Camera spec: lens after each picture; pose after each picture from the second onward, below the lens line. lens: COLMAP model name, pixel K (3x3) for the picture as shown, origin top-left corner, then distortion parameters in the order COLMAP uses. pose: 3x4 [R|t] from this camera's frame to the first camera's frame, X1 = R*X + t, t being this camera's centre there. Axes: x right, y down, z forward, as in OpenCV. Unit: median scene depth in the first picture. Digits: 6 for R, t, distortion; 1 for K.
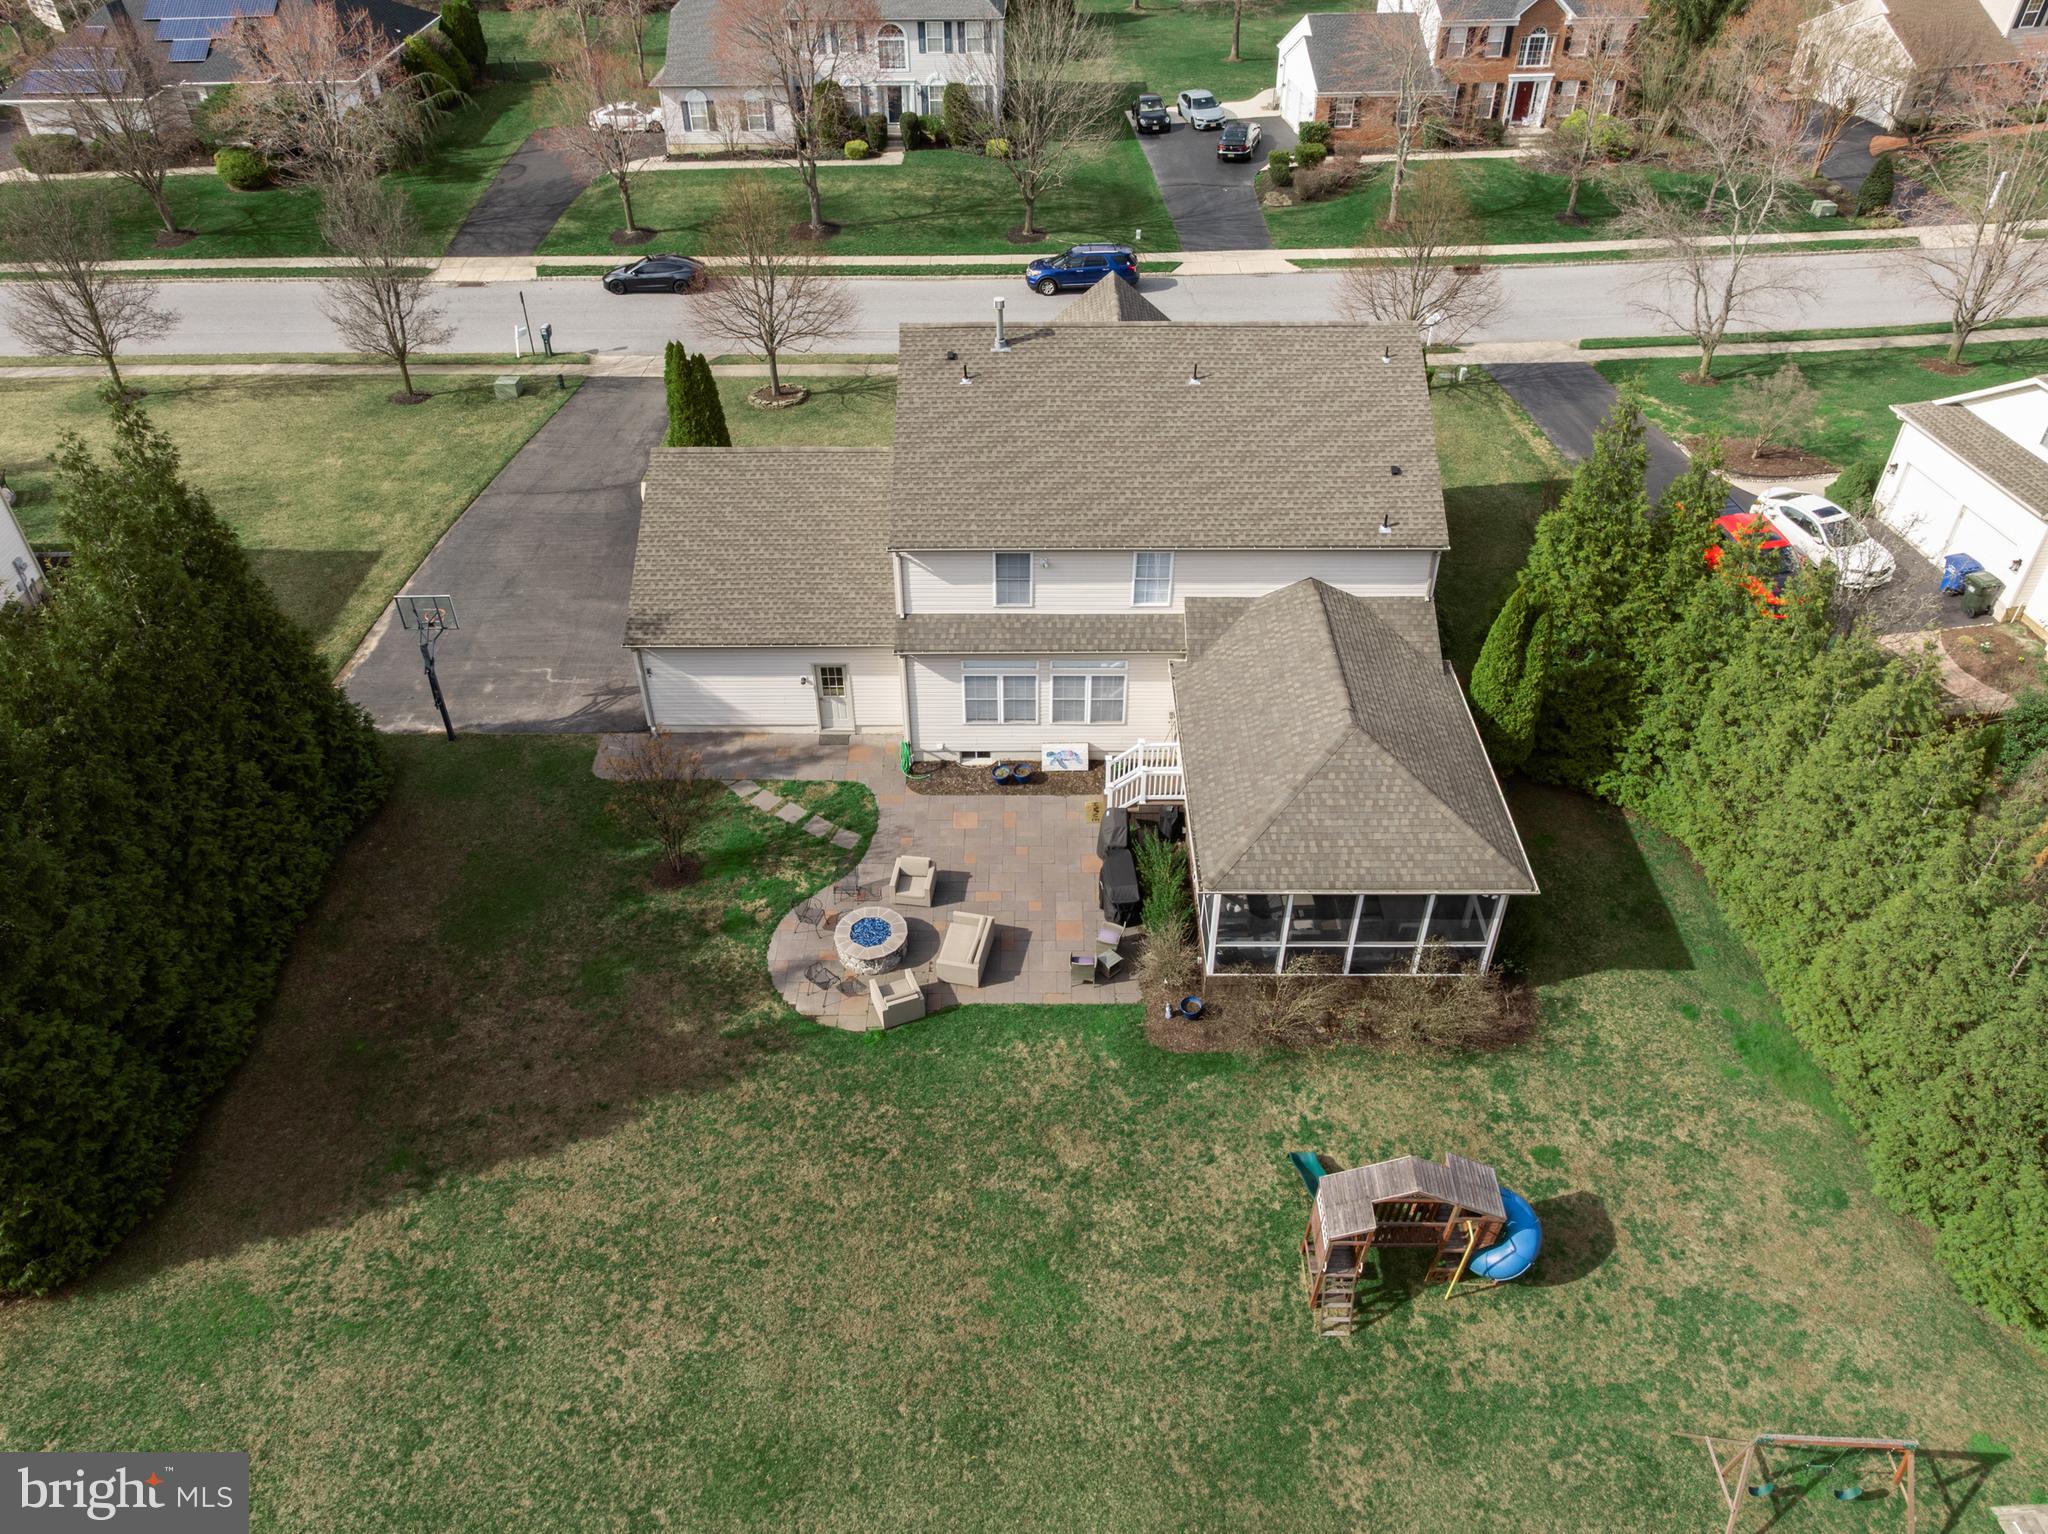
lens RADIAL K [[1438.6, 0, 1025.3], [0, 1438.6, 771.8], [0, 0, 1]] dist [-0.043116, 0.007175]
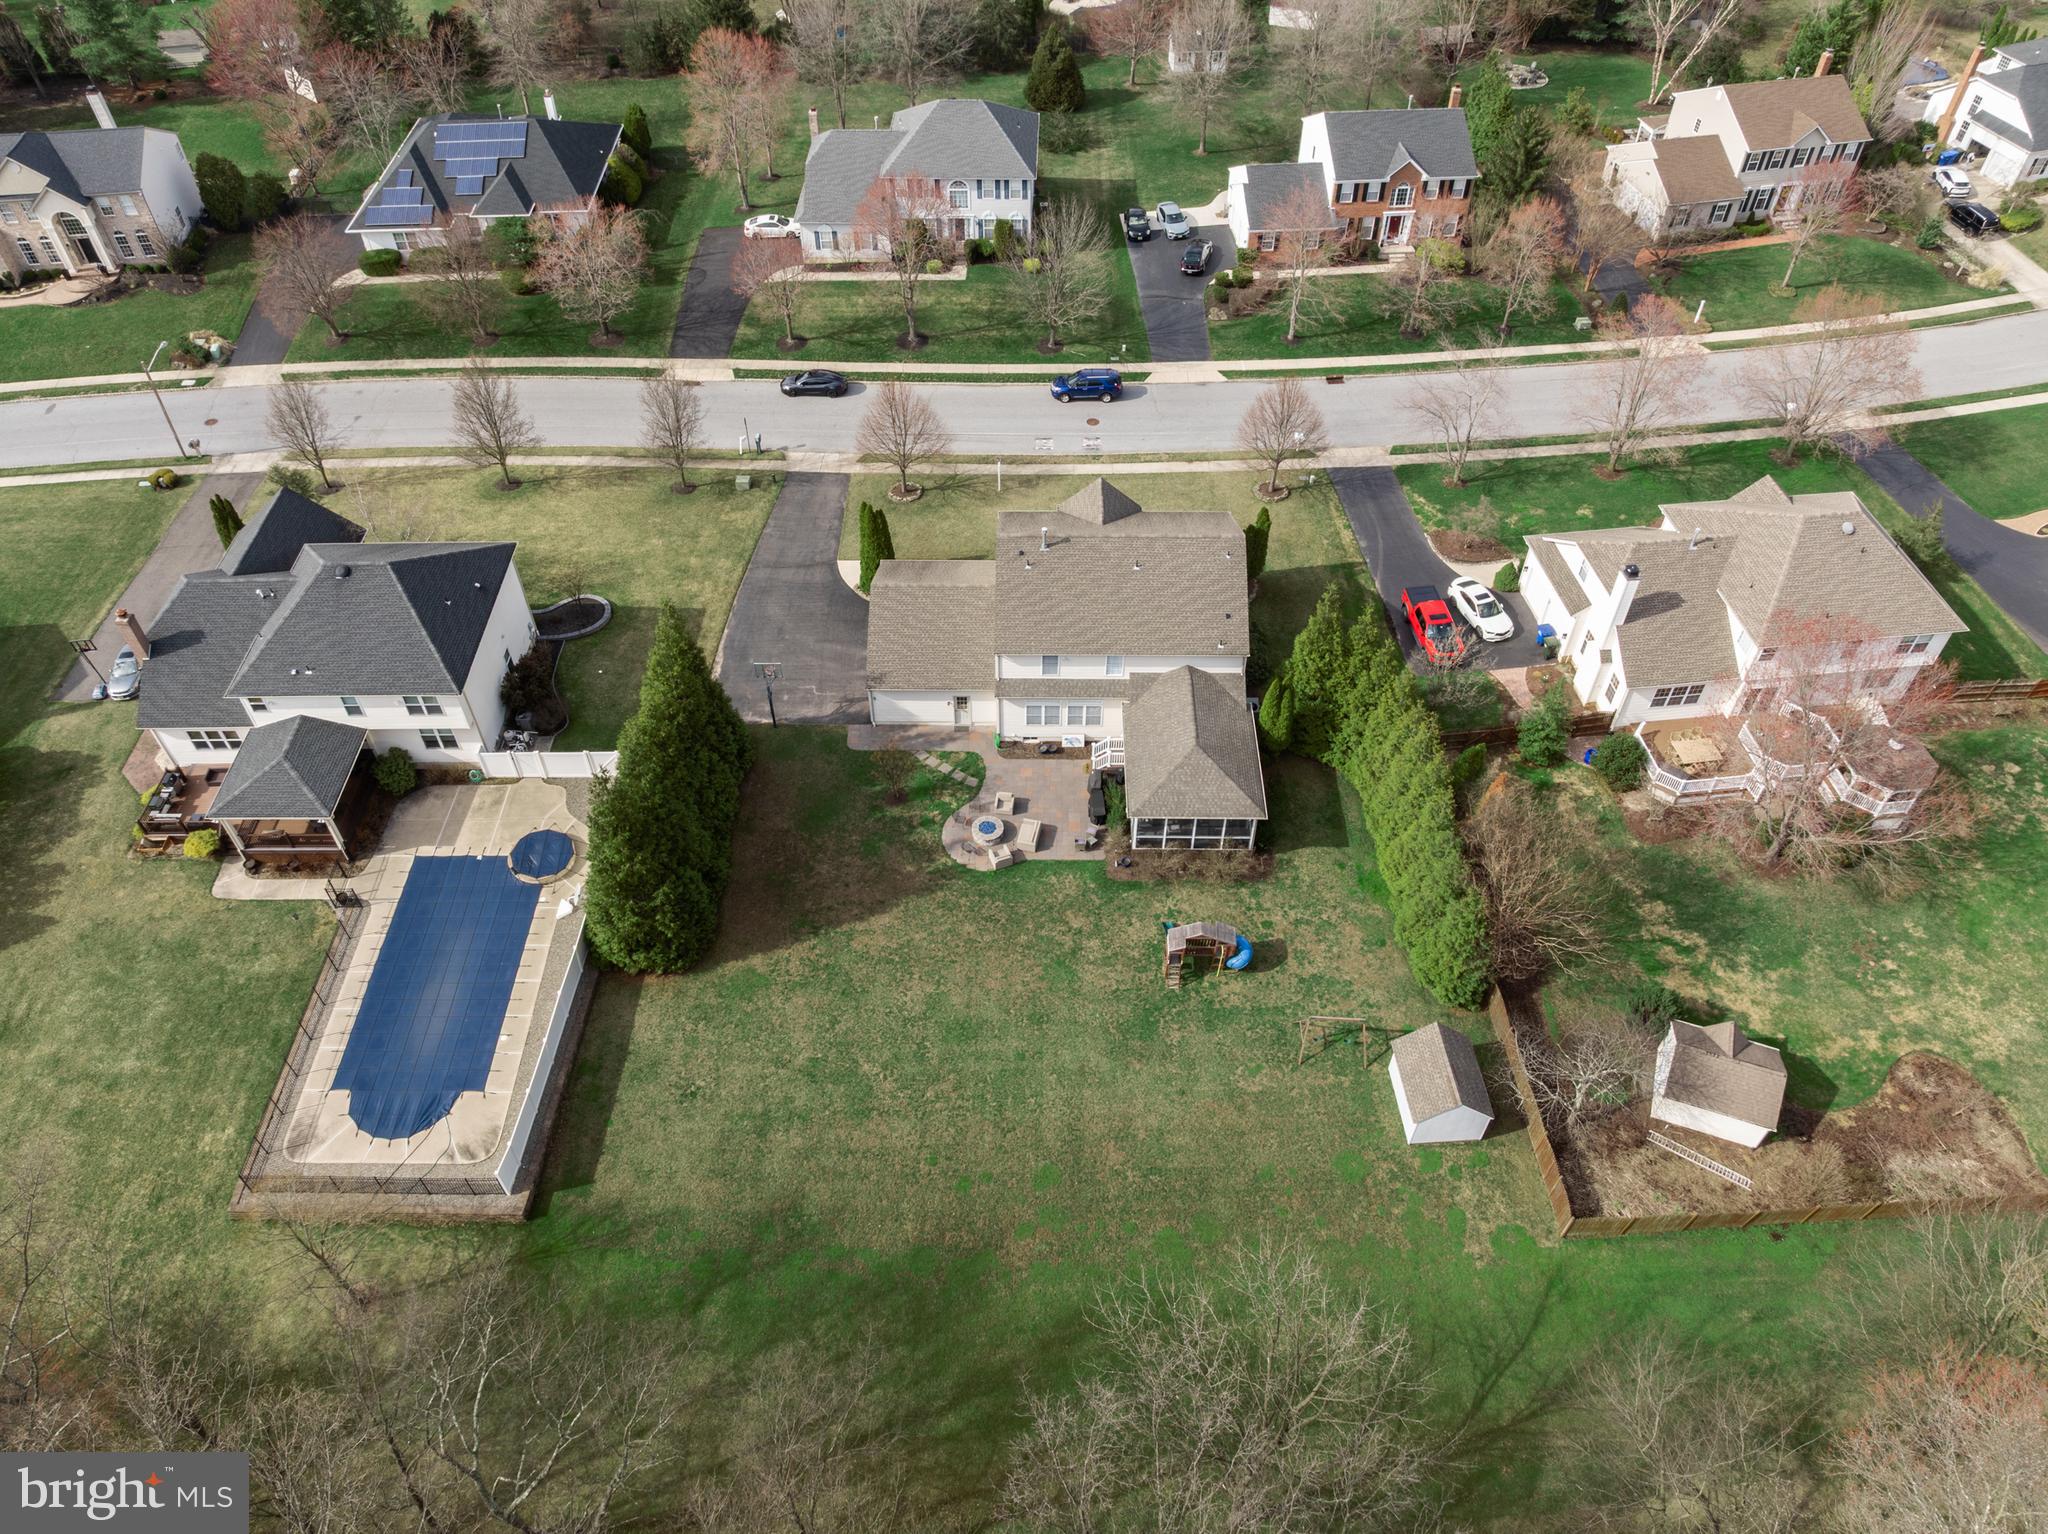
lens RADIAL K [[1438.6, 0, 1022.5], [0, 1438.6, 768.8], [0, 0, 1]] dist [-0.043116, 0.007175]
pose [[0.999967, 0.006587, -0.004666, -0.037767], [-0.005905, 0.991025, 0.133547, -0.258698], [0.005503, -0.133515, 0.991032, -1.130939]]
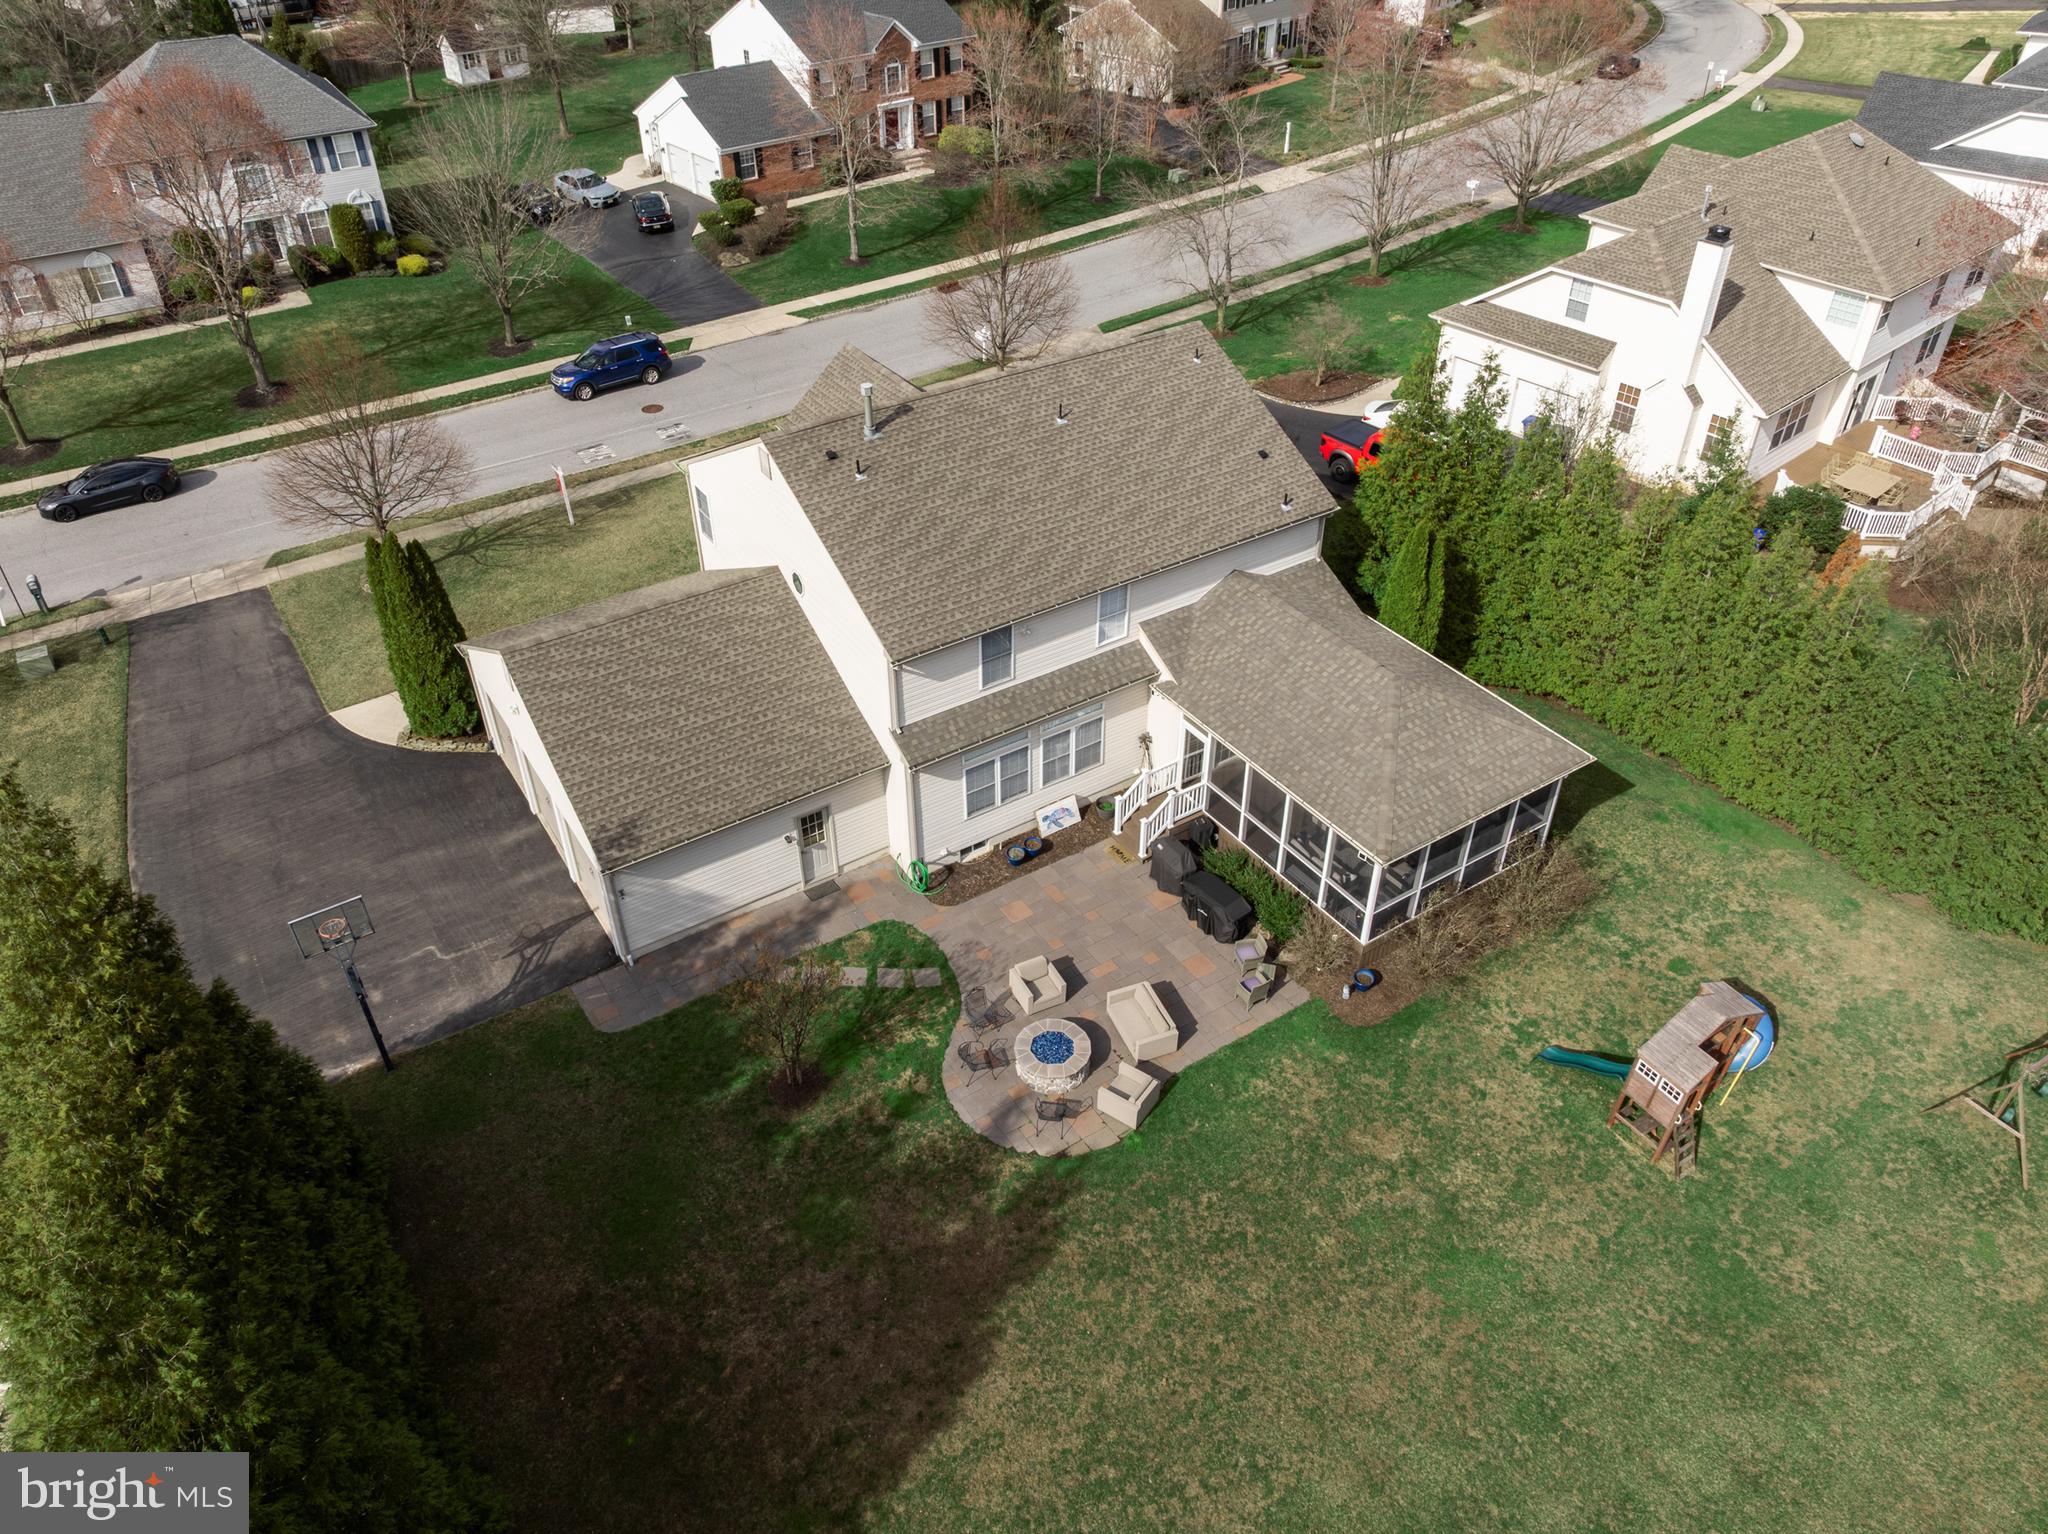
lens RADIAL K [[1438.6, 0, 1019.3], [0, 1438.6, 772.0], [0, 0, 1]] dist [-0.043116, 0.007175]
pose [[0.834041, -0.336665, 0.437073, -0.429555], [0.349764, 0.935336, 0.053029, -0.103885], [-0.426663, 0.108643, 0.897861, 0.128997]]
